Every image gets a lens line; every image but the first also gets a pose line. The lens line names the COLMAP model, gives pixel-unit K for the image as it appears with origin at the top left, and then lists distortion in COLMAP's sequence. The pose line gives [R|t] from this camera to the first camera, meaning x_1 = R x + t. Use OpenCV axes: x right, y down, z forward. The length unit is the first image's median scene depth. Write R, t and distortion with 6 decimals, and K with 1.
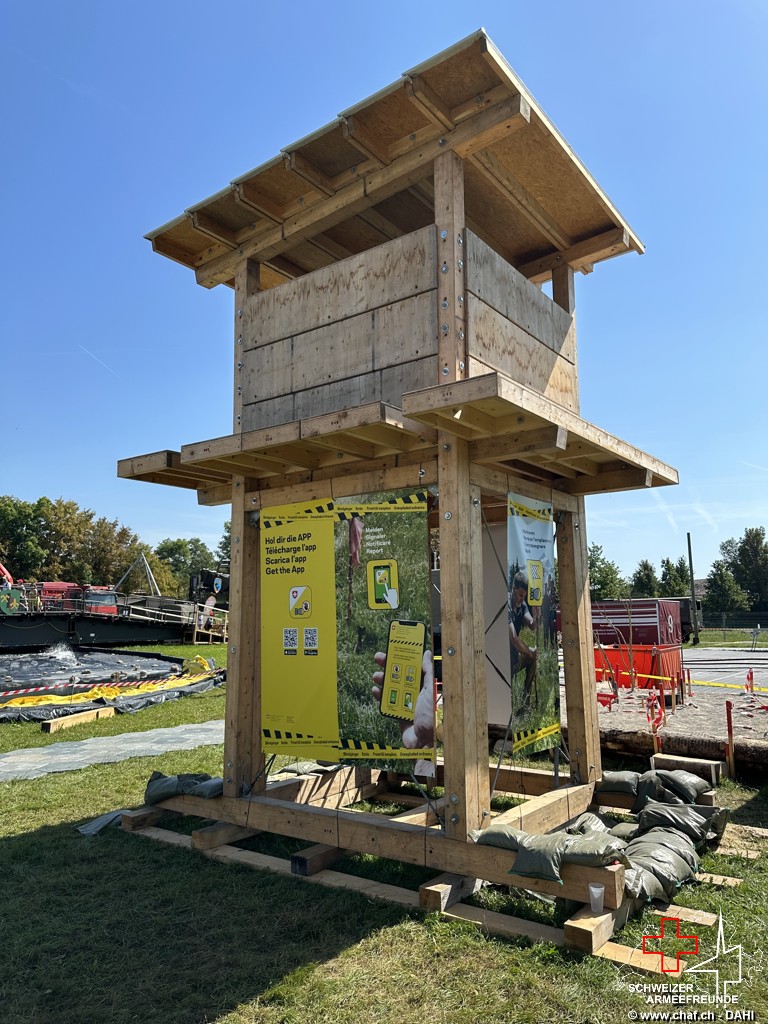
lens RADIAL K [[723.1, 0, 382.1], [0, 723.1, 506.1], [0, 0, 1]] dist [-0.003080, -0.013173]
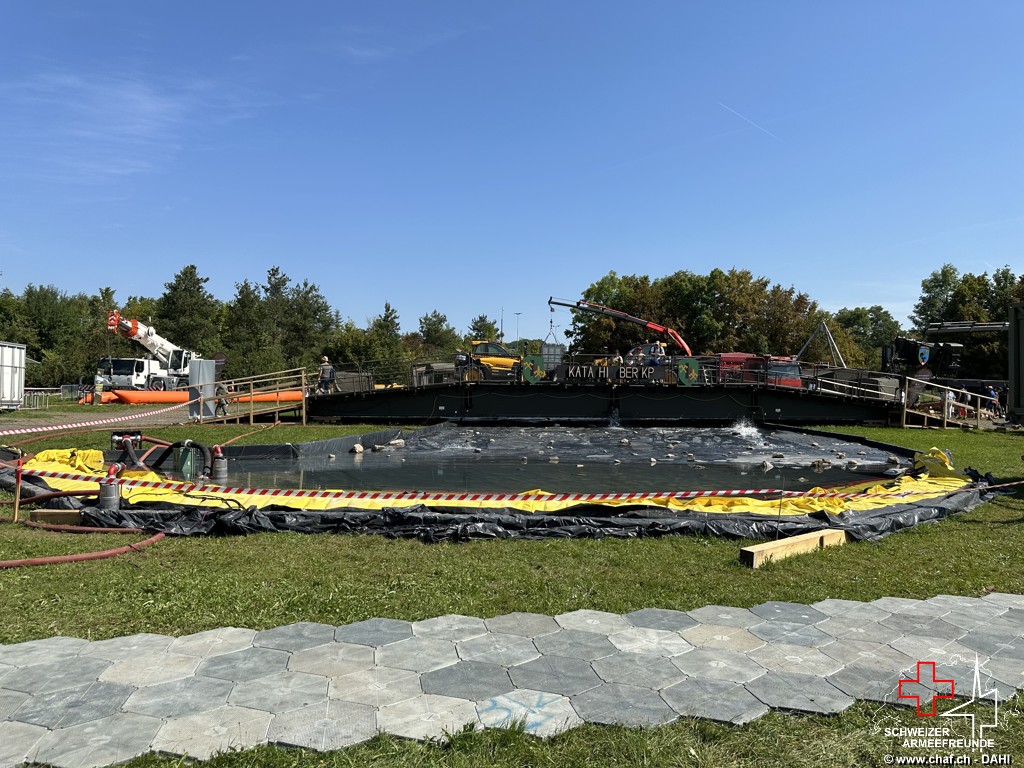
lens RADIAL K [[723.1, 0, 508.9], [0, 723.1, 382.1], [0, 0, 1]] dist [-0.003080, -0.013173]
pose [[0.752972, 0.017669, -0.657815, -0.072782], [0.074145, 0.990996, 0.111489, 0.023299], [0.653862, -0.132722, 0.744882, 0.143464]]
